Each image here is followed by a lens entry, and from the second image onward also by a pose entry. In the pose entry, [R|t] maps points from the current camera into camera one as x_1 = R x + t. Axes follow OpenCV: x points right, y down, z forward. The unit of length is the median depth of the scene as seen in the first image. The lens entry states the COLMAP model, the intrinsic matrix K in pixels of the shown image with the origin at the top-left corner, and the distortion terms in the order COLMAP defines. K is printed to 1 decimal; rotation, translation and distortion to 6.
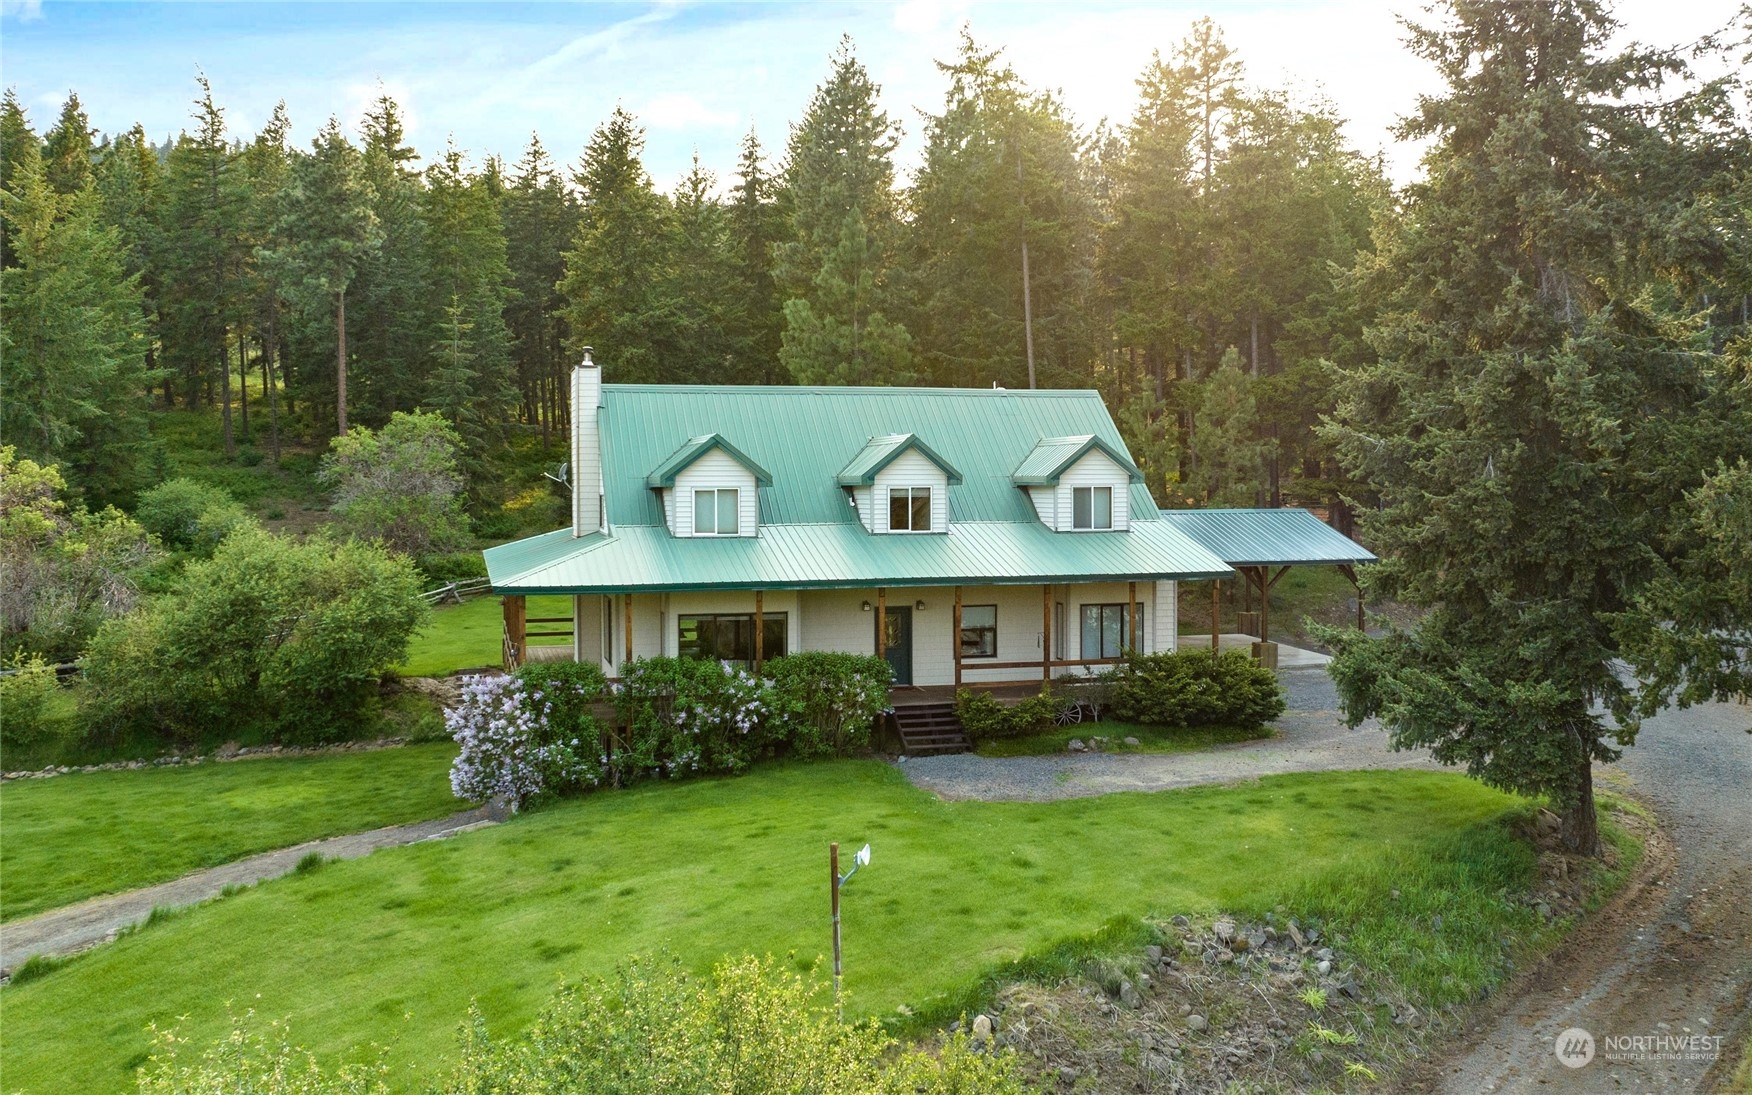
lens RADIAL K [[1505.5, 0, 875.8], [0, 1505.5, 501.1], [0, 0, 1]] dist [-0.014761, -0.015756]
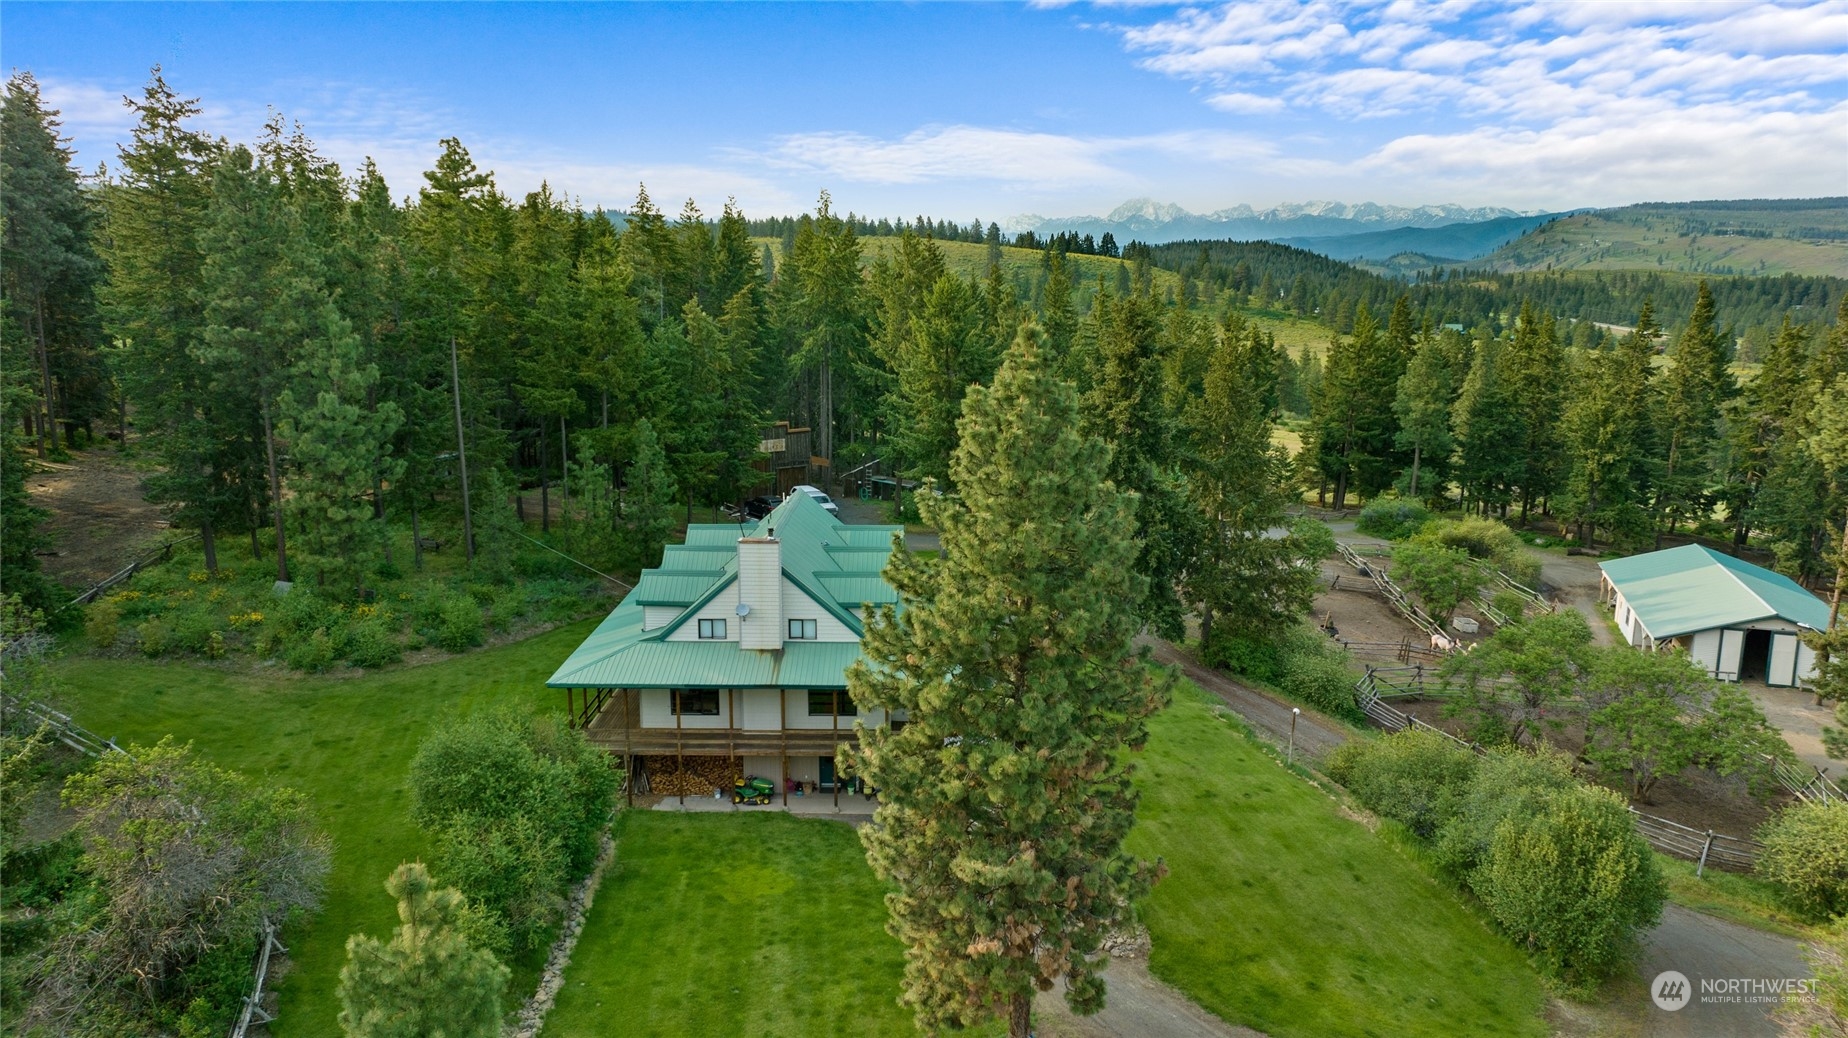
lens RADIAL K [[1380.9, 0, 924.0], [0, 1380.9, 519.0], [0, 0, 1]] dist [0.001331, -0.000134]
pose [[0.259915, -0.183950, 0.947949, -1.653457], [0.012007, 0.982228, 0.187309, -0.414360], [-0.965557, -0.037302, 0.257504, 0.559869]]
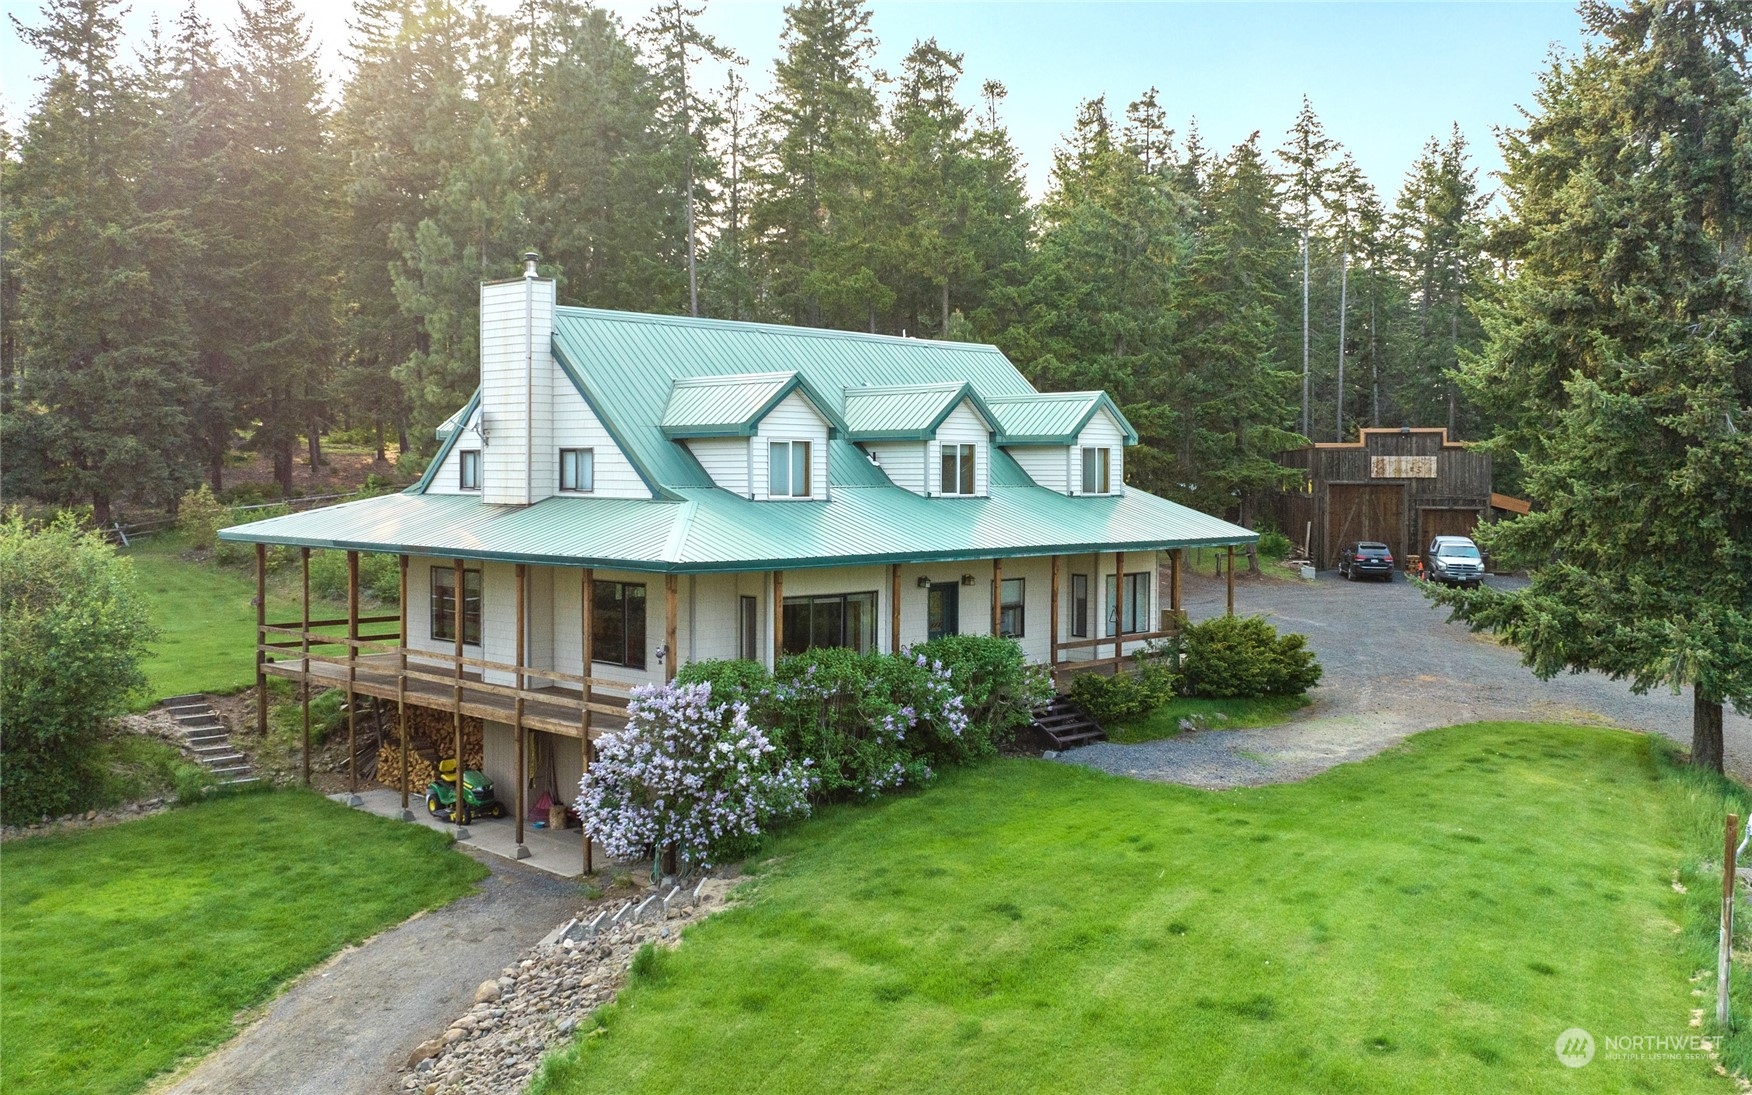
lens RADIAL K [[1607.1, 0, 875.9], [0, 1607.1, 504.0], [0, 0, 1]] dist [-0.012124, -0.020256]
pose [[0.857932, -0.001699, 0.513761, -0.517591], [-0.001321, 0.999984, 0.005512, 0.021421], [-0.513762, -0.005408, 0.857916, 0.247424]]
